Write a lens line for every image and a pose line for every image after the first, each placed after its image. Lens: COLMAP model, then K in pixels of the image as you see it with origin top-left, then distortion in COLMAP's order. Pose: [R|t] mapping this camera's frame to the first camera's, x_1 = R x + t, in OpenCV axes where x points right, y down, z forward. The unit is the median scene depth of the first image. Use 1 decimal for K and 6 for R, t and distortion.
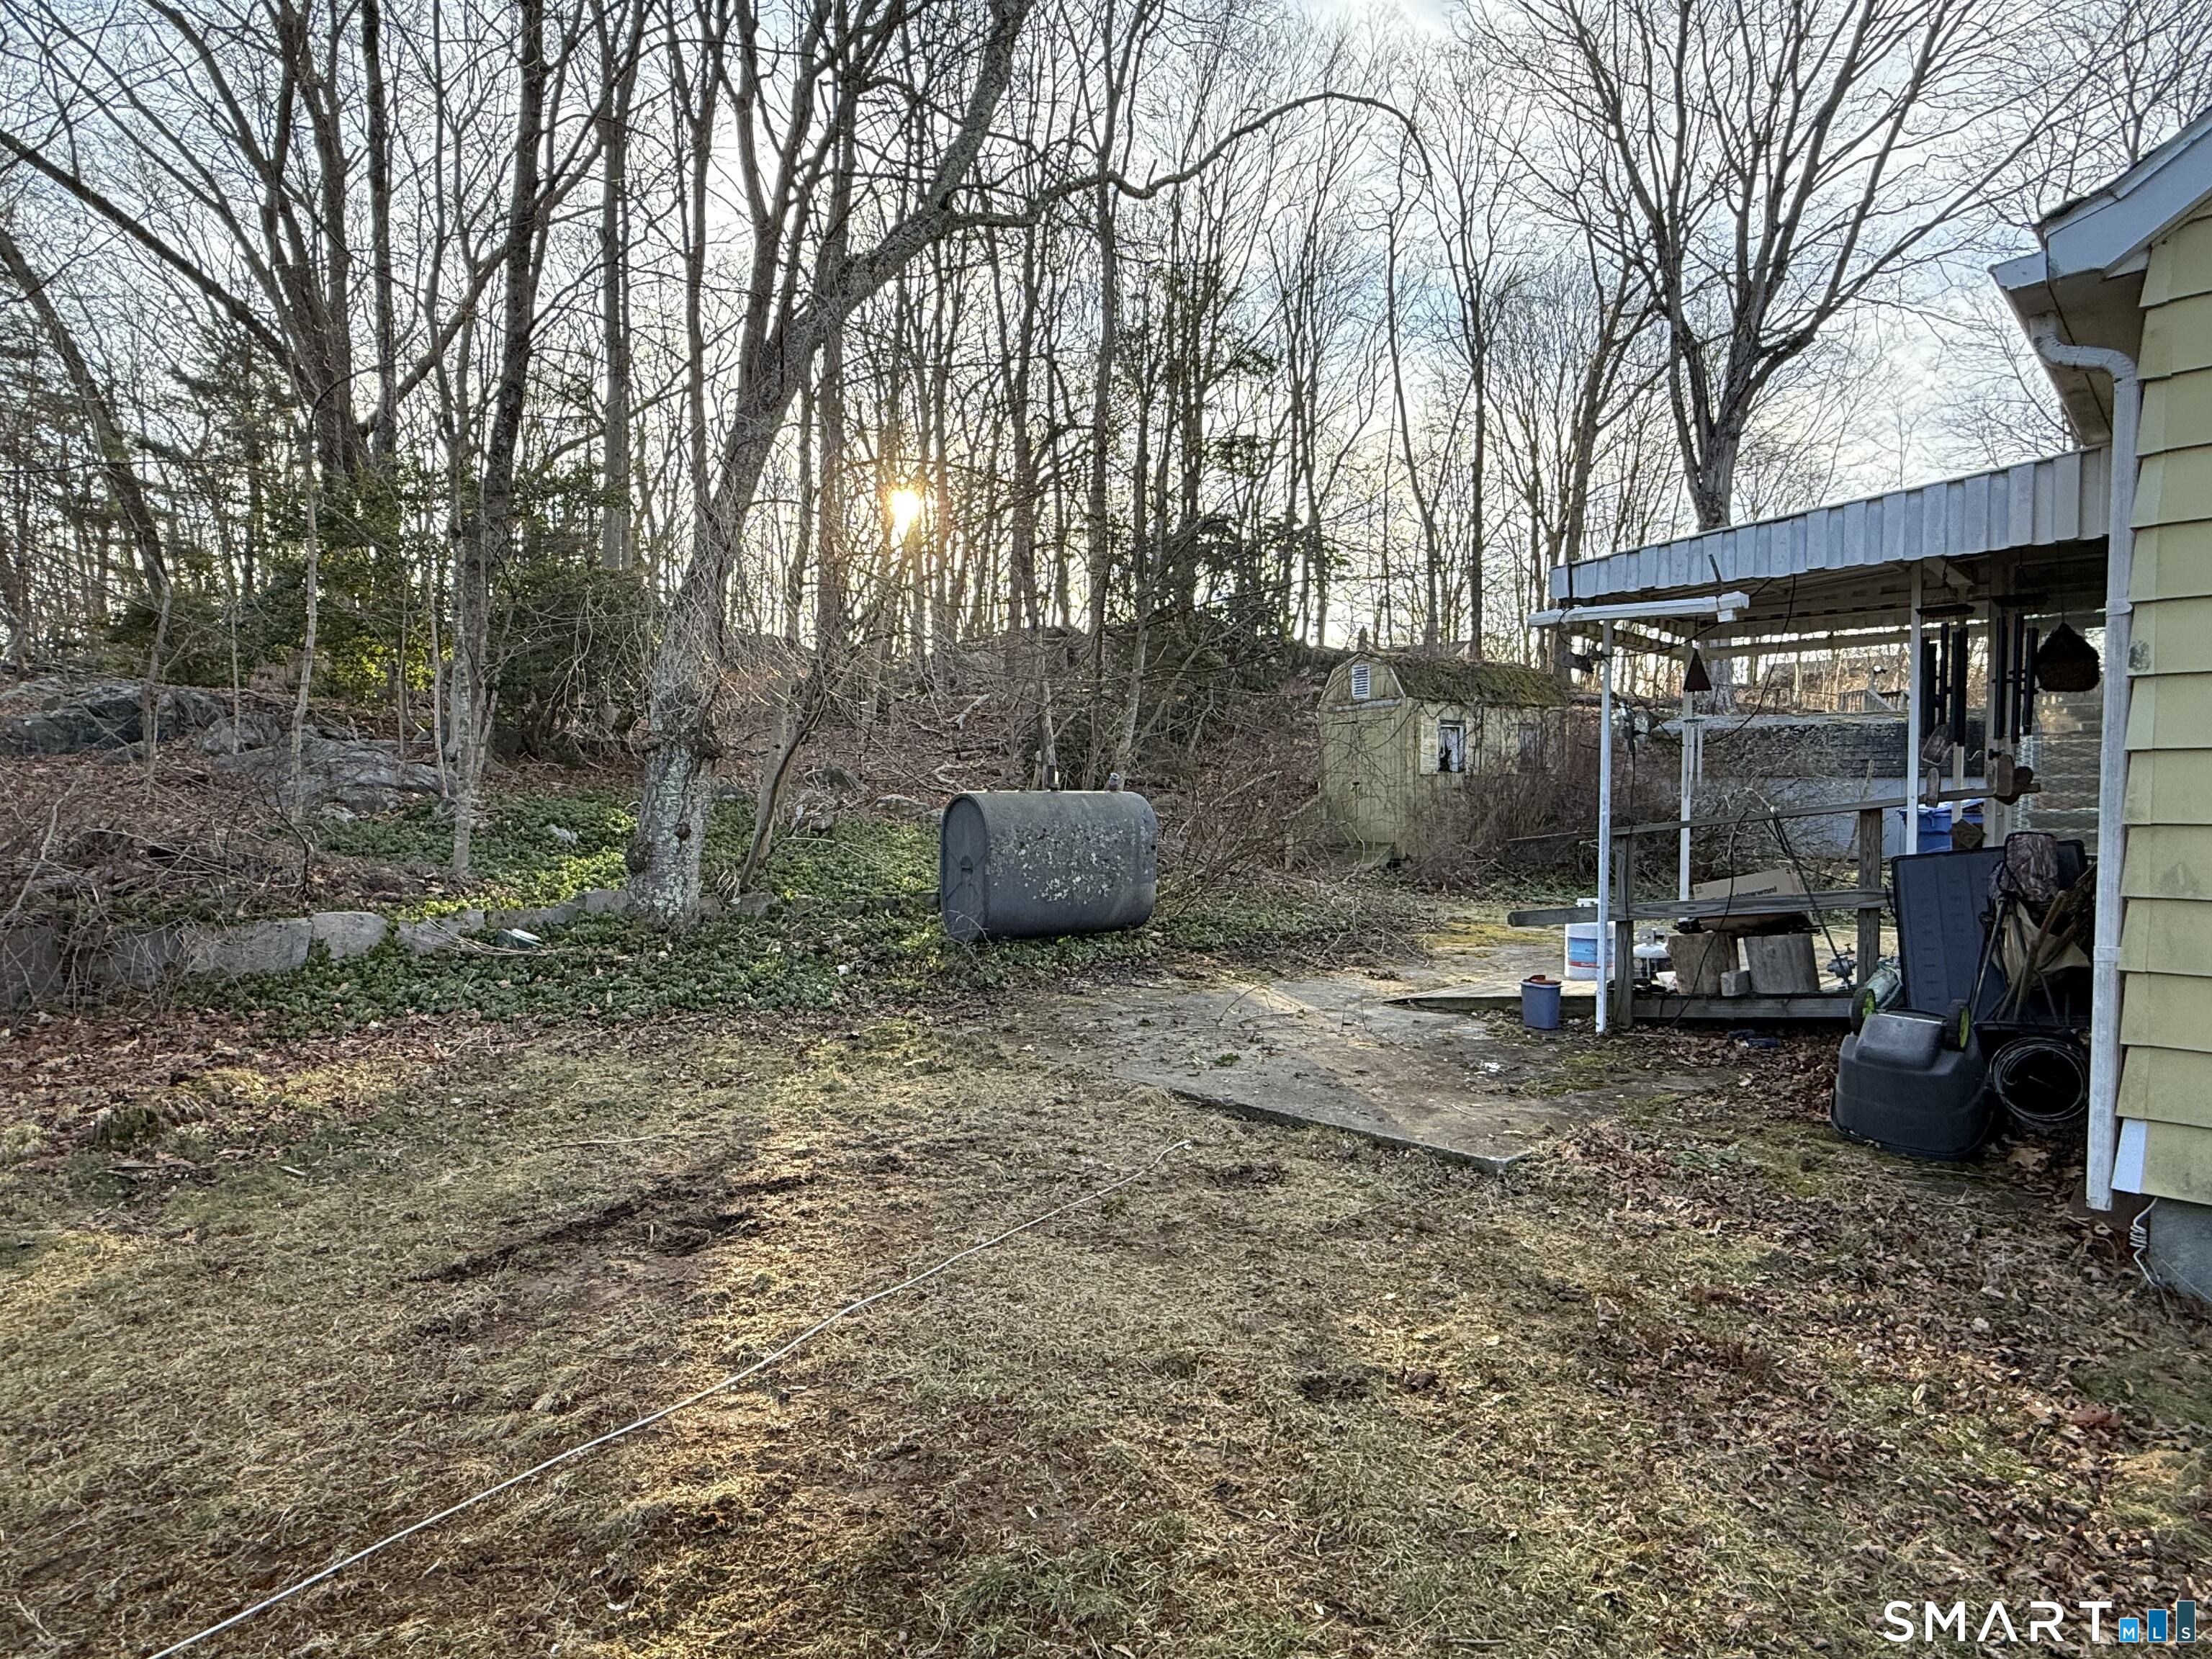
lens RADIAL K [[1248.6, 0, 1098.3], [0, 1248.6, 833.9], [0, 0, 1]] dist [-0.000658, -0.000047]
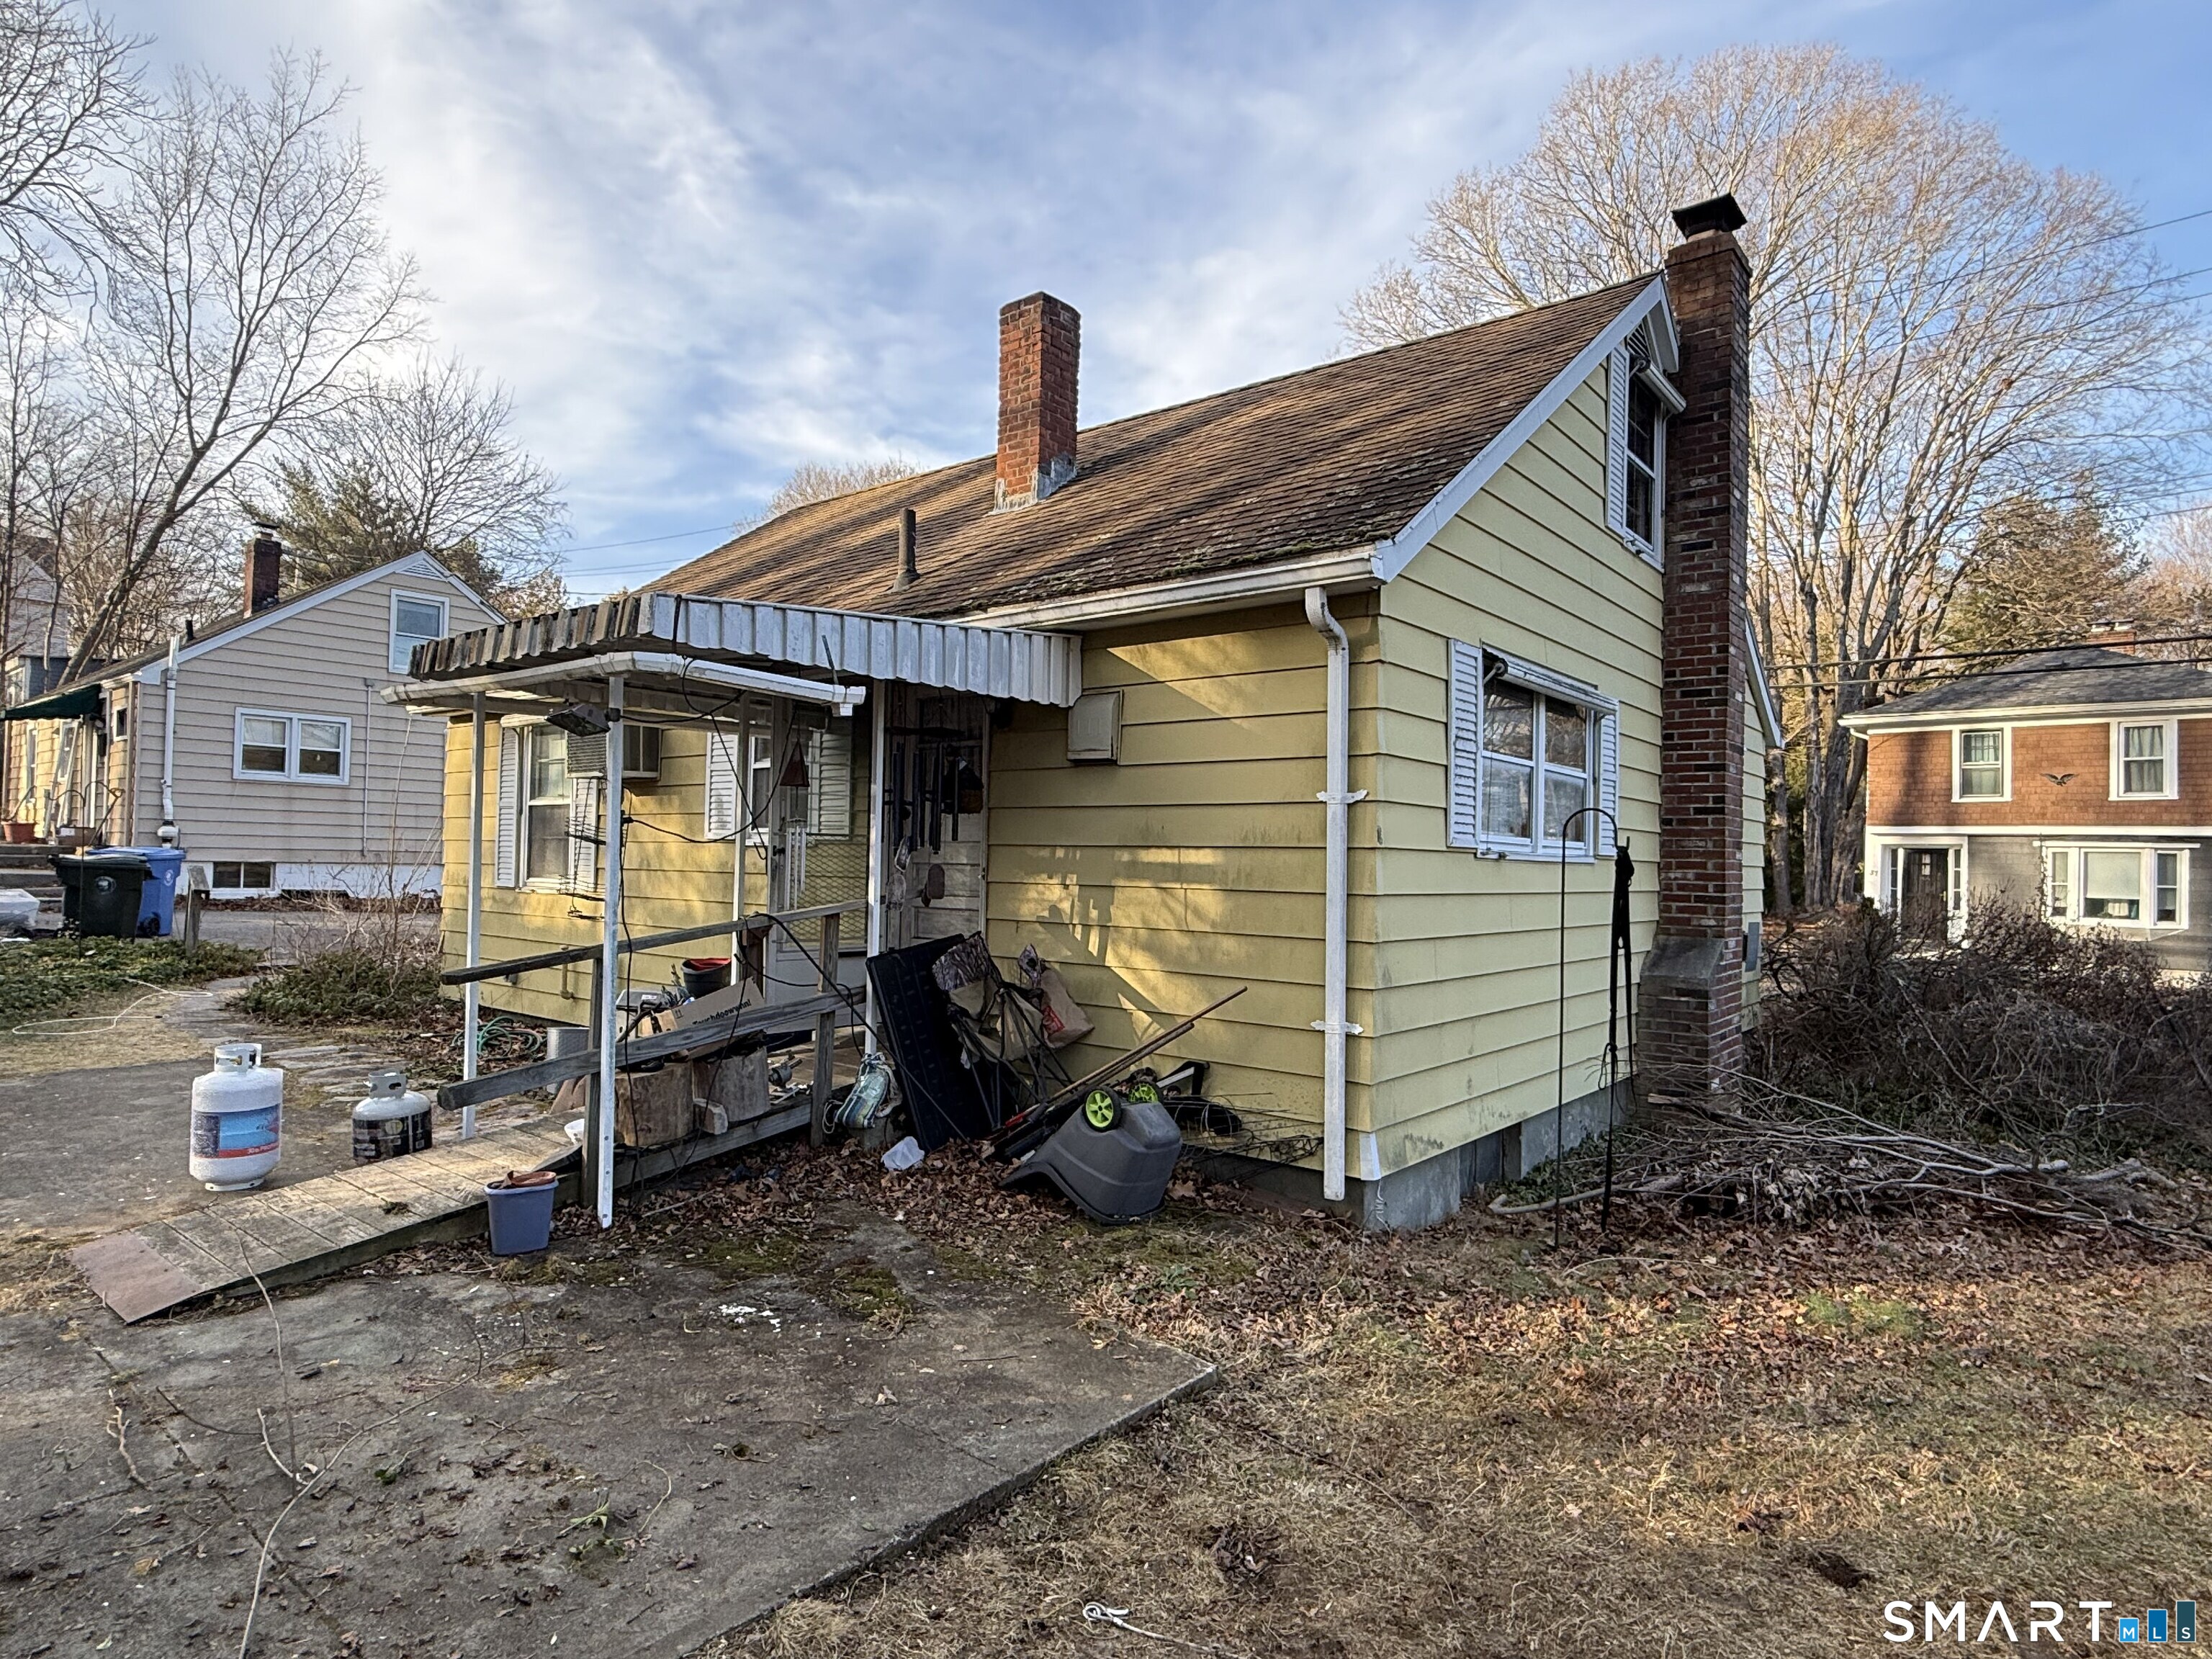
lens RADIAL K [[1248.6, 0, 1098.3], [0, 1248.6, 833.9], [0, 0, 1]] dist [-0.000658, -0.000047]
pose [[-0.115082, 0.001021, 0.993355, -0.471651], [-0.018707, 0.999820, -0.003195, -0.096001], [-0.993180, -0.018951, -0.115042, 1.036730]]
